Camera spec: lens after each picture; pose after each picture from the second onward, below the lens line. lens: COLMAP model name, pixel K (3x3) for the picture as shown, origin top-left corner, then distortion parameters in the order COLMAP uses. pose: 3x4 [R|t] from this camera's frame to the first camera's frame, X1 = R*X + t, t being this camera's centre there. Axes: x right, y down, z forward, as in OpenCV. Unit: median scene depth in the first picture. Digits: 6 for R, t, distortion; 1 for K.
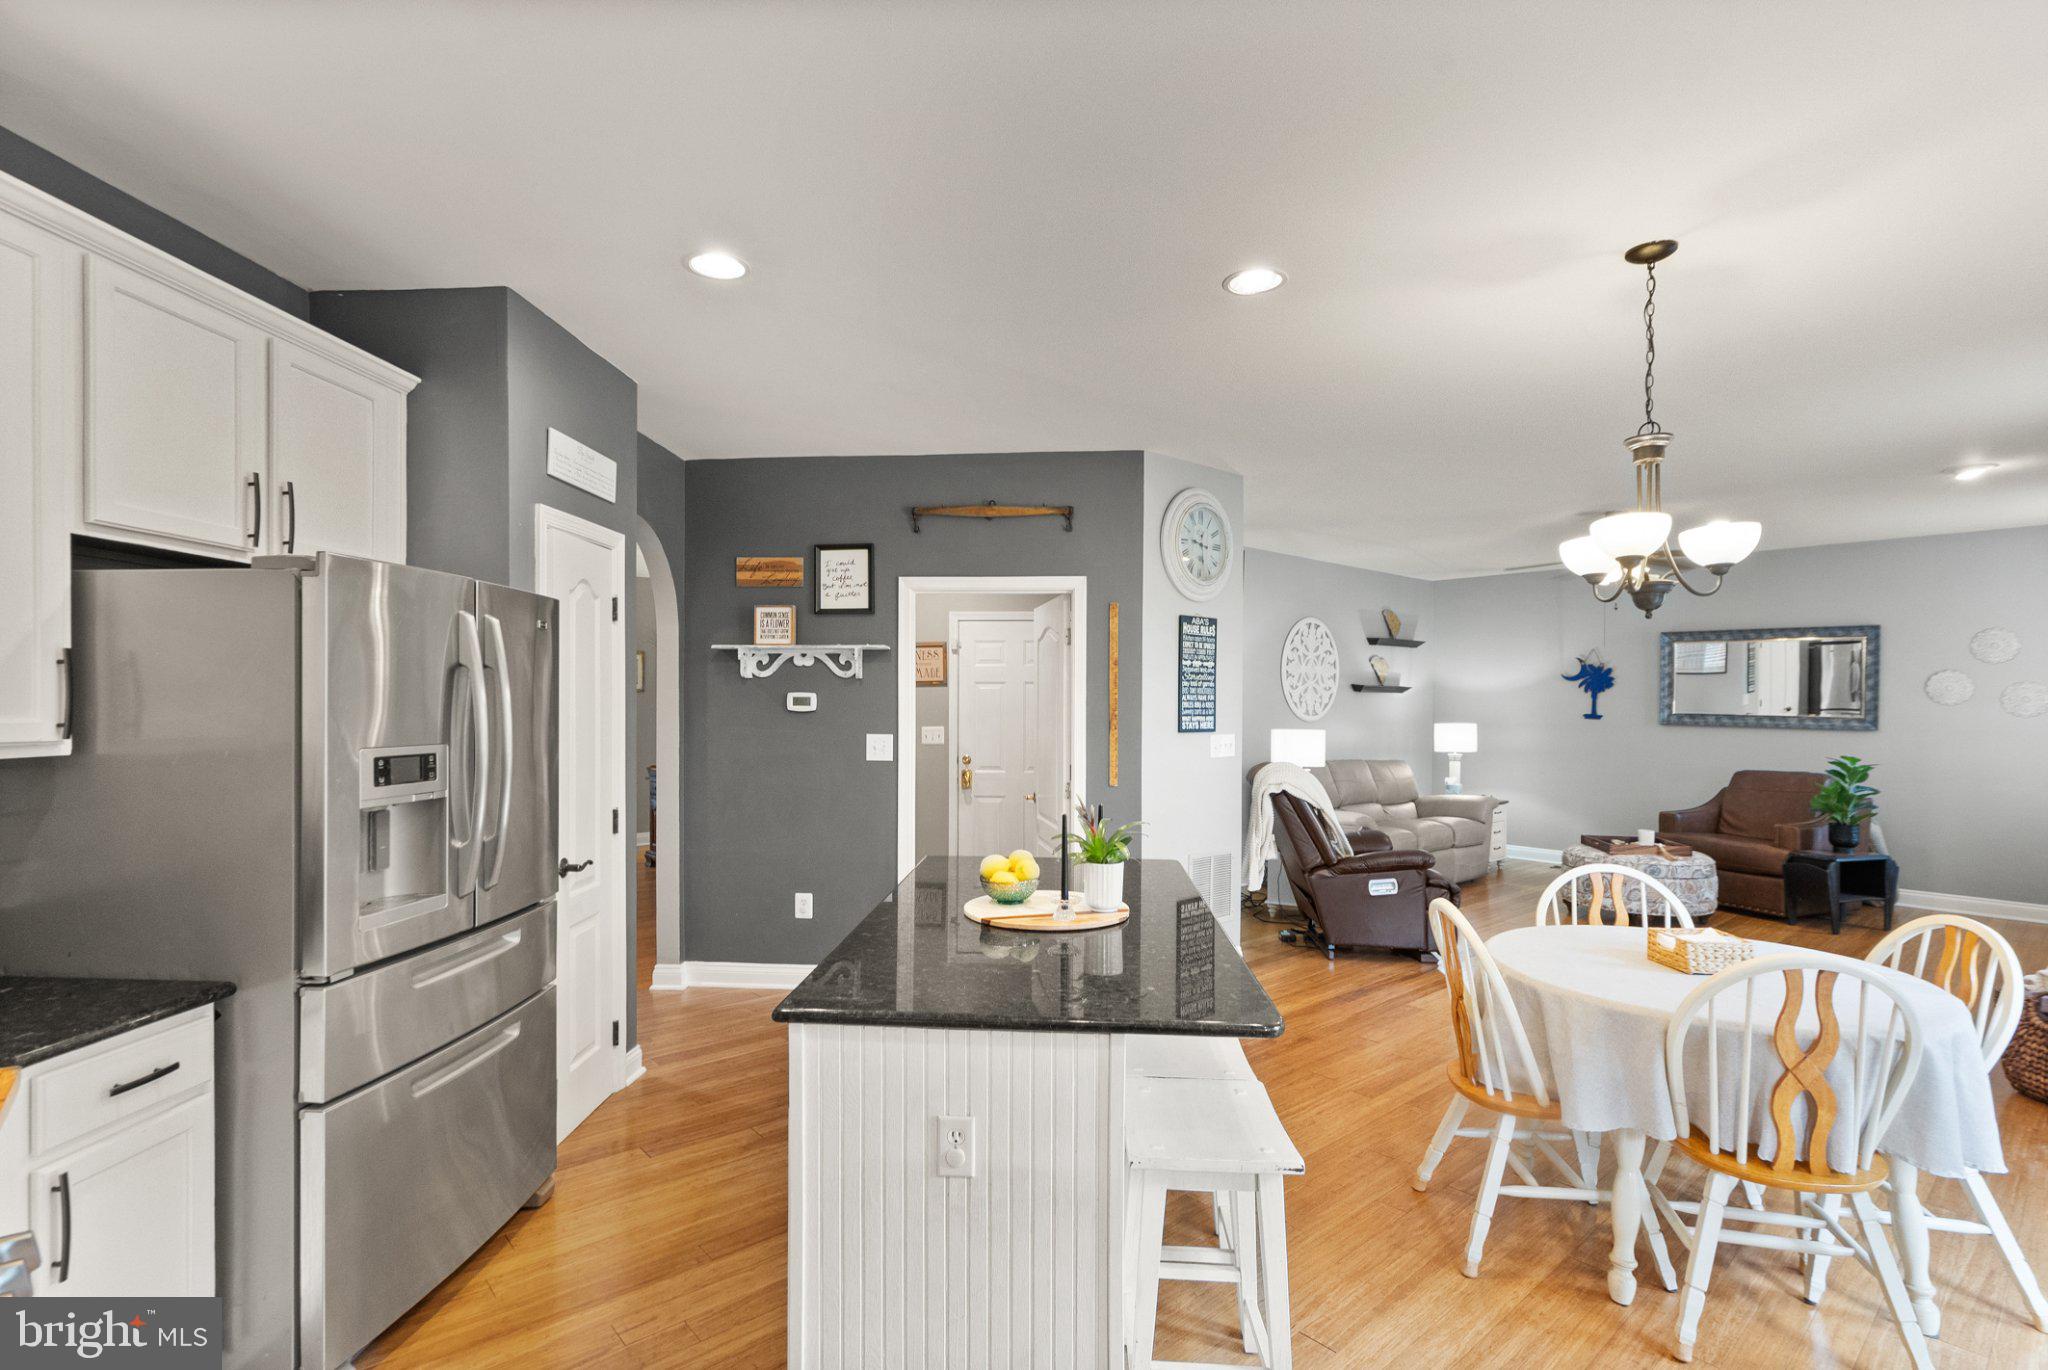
lens RADIAL K [[961.9, 0, 1014.3], [0, 961.9, 708.8], [0, 0, 1]] dist [0.003911, 0.001255]
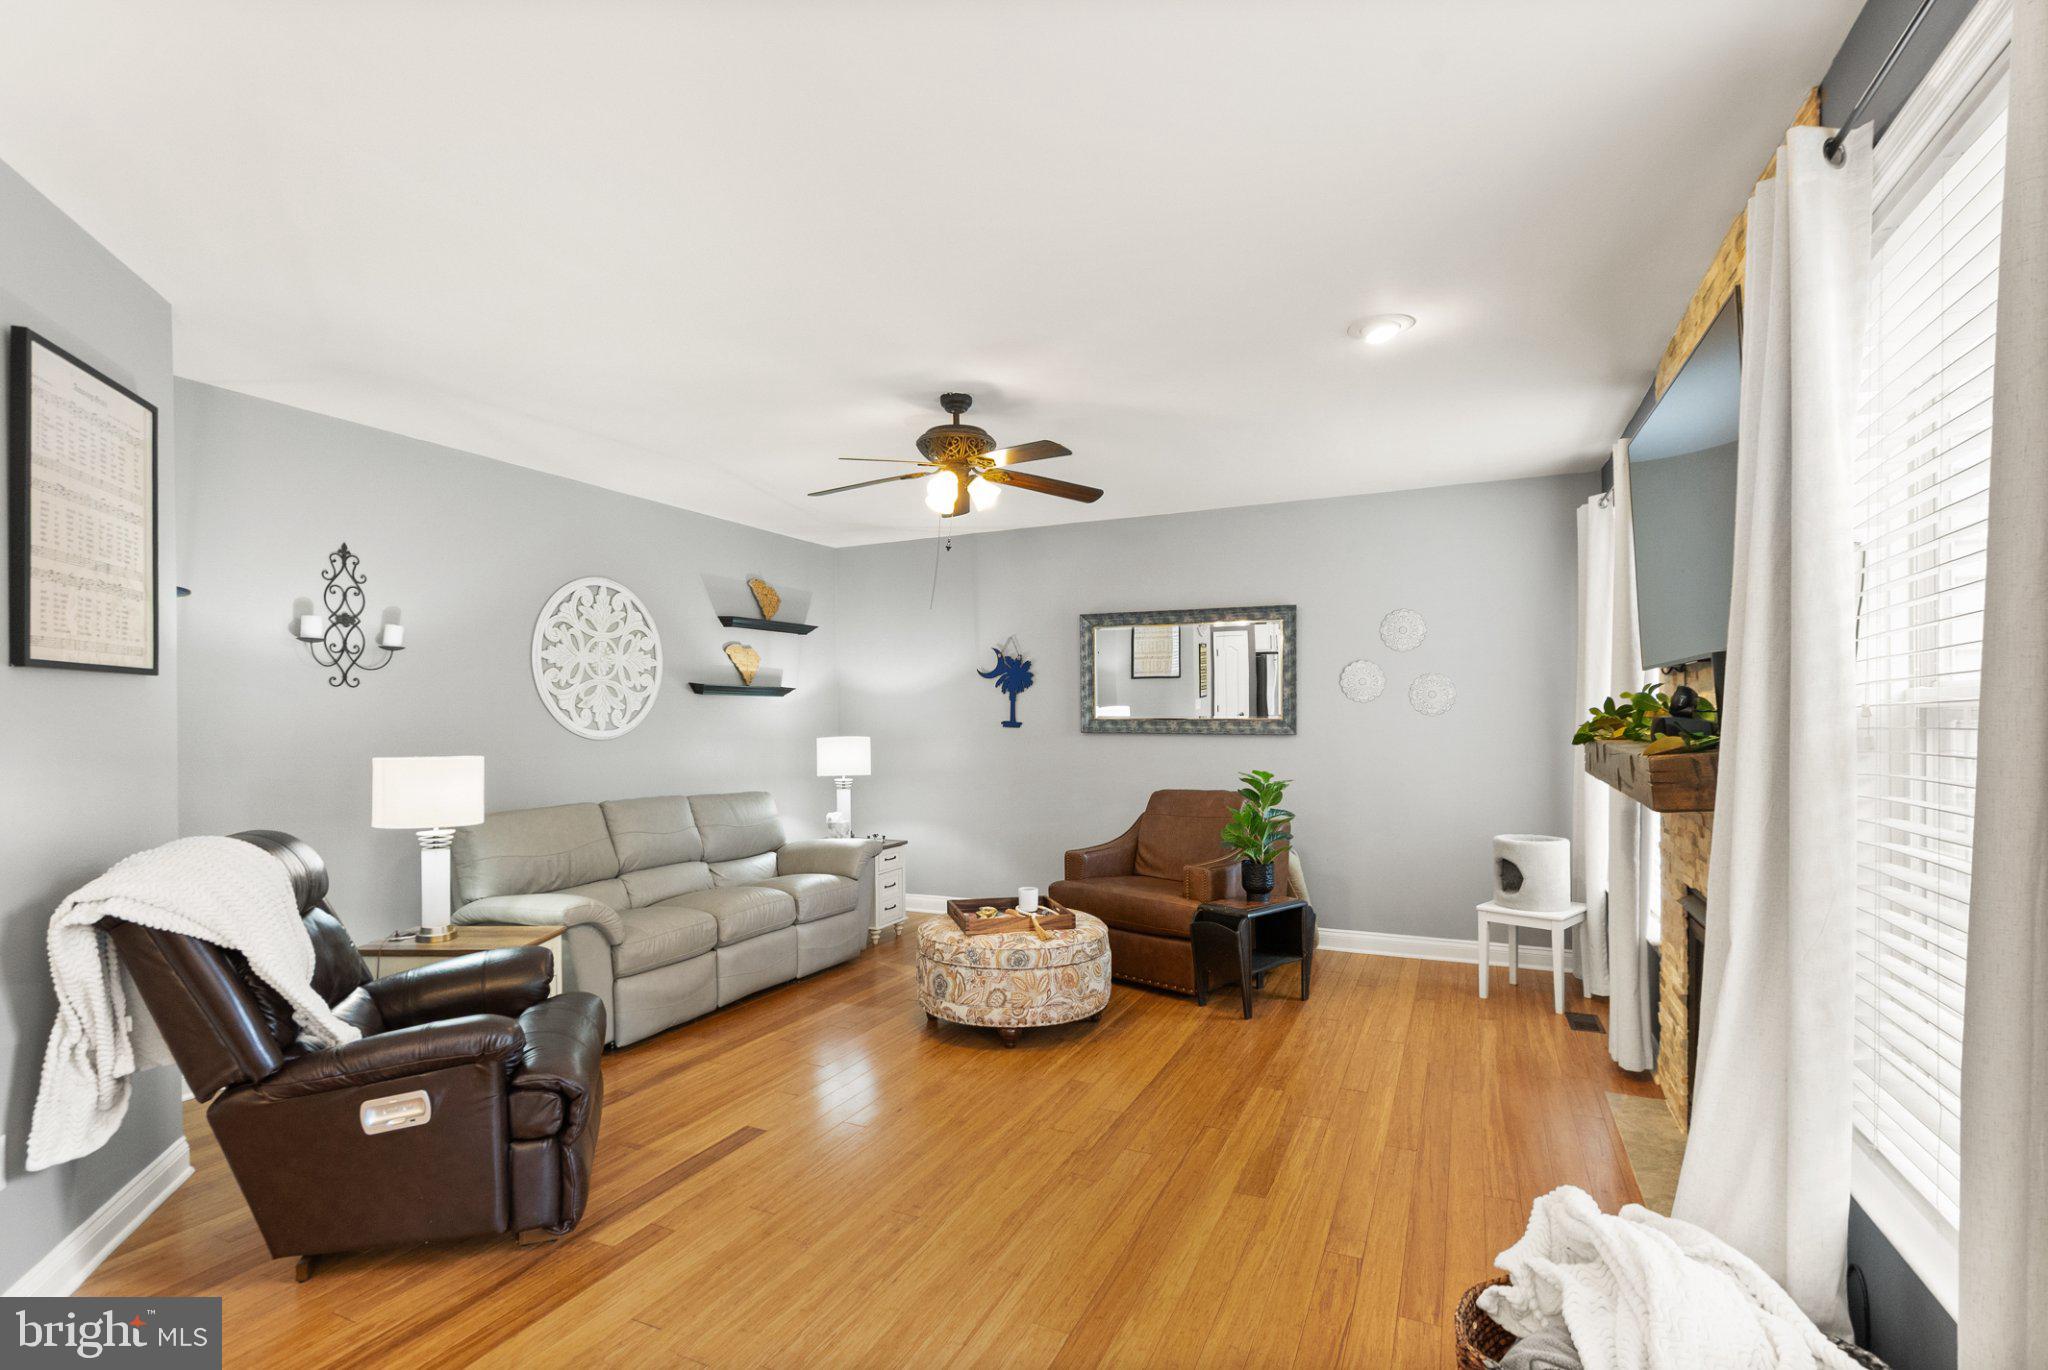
lens RADIAL K [[968.3, 0, 998.2], [0, 968.3, 714.4], [0, 0, 1]] dist [0.001643, 0.001488]
pose [[0.918462, -0.013312, 0.395284, 0.377293], [0.017557, 0.999820, -0.007124, 0.007300], [-0.395119, 0.013483, 0.918531, 0.386768]]
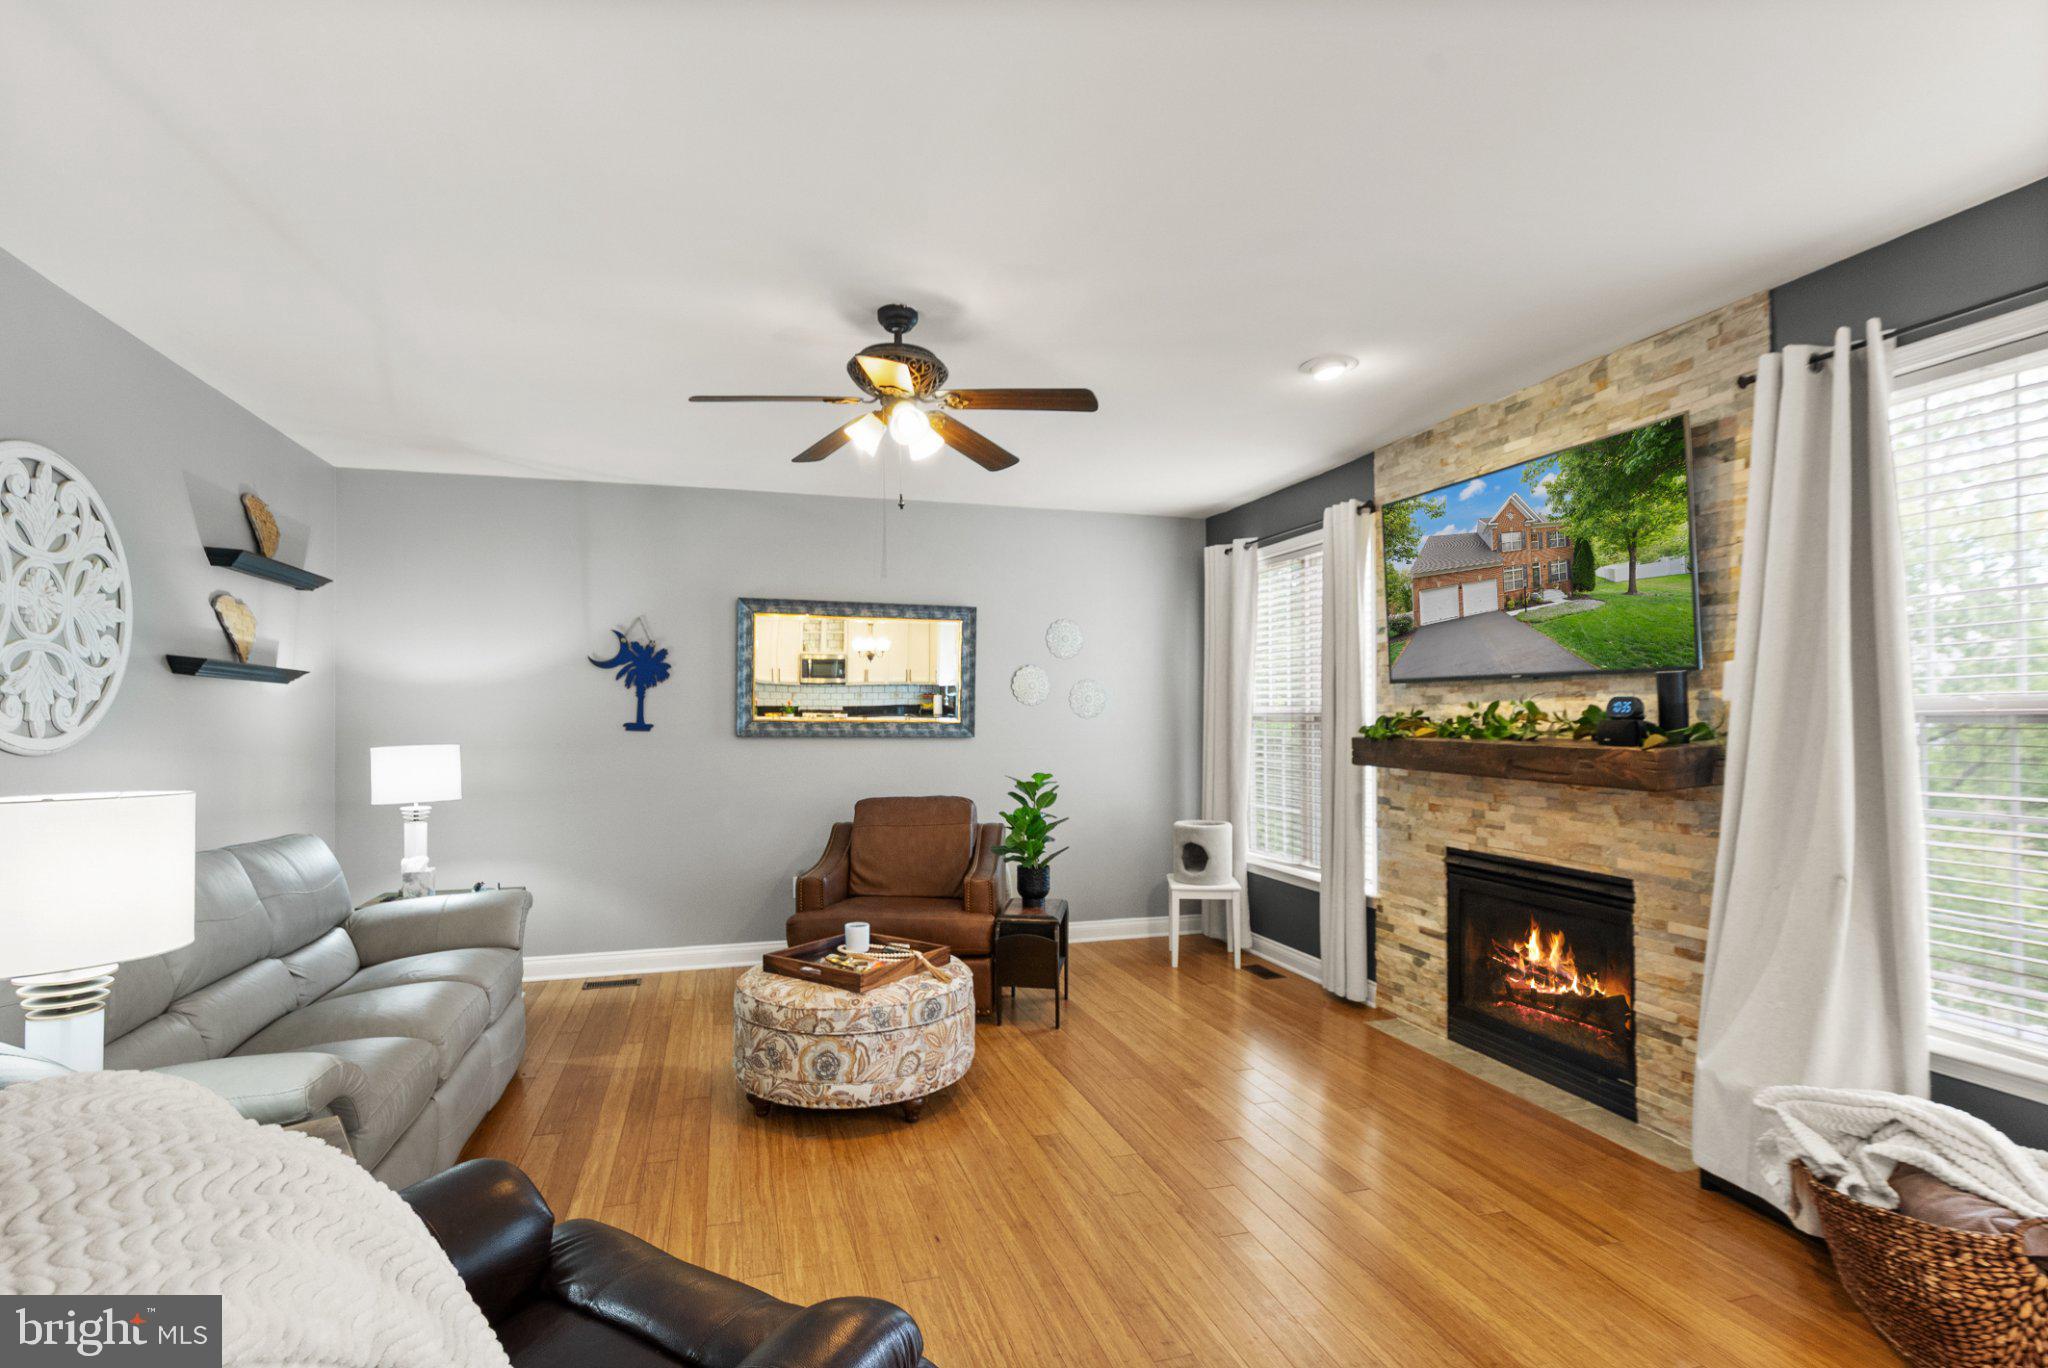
lens RADIAL K [[952.7, 0, 997.7], [0, 952.7, 709.6], [0, 0, 1]] dist [-0.005115, -0.001206]
pose [[0.417965, -0.000512, 0.908463, 0.188727], [0.012712, 0.999905, -0.005285, 0.004317], [-0.908374, 0.013757, 0.417932, 0.712300]]
